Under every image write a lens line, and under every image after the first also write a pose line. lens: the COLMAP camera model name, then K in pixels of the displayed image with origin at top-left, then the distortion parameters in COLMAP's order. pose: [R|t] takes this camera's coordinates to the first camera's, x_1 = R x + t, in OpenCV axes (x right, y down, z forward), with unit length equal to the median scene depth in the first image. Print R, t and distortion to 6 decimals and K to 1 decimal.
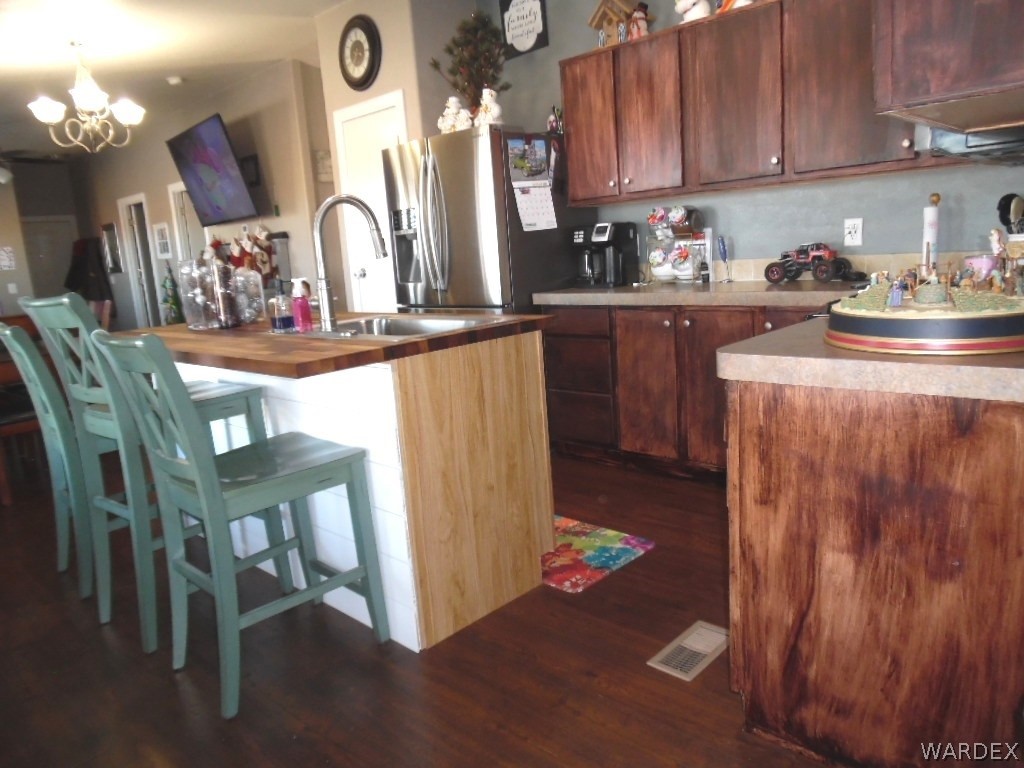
lens RADIAL K [[710.8, 0, 512.0], [0, 710.8, 384.0], [0, 0, 1]] dist [-0.037436, -0.000648]
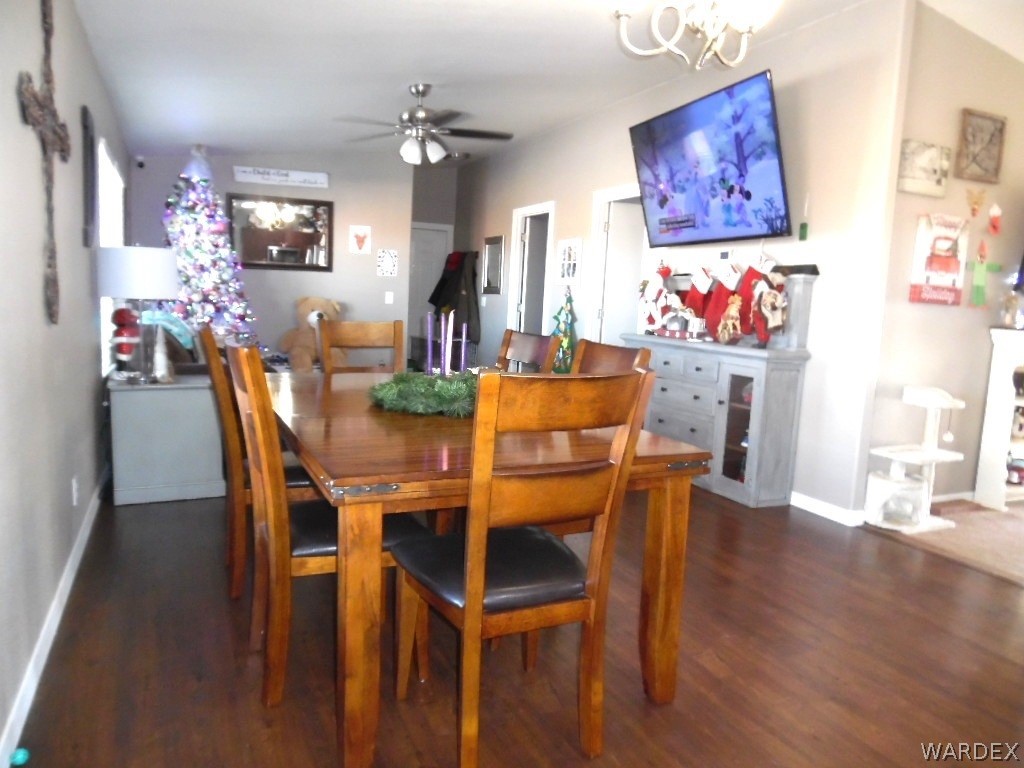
lens RADIAL K [[710.8, 0, 512.0], [0, 710.8, 384.0], [0, 0, 1]] dist [-0.037436, -0.000648]
pose [[0.921365, 0.154056, -0.356866, -0.329137], [-0.177435, 0.983562, -0.033512, -0.039675], [0.345838, 0.094197, 0.933554, 0.321488]]
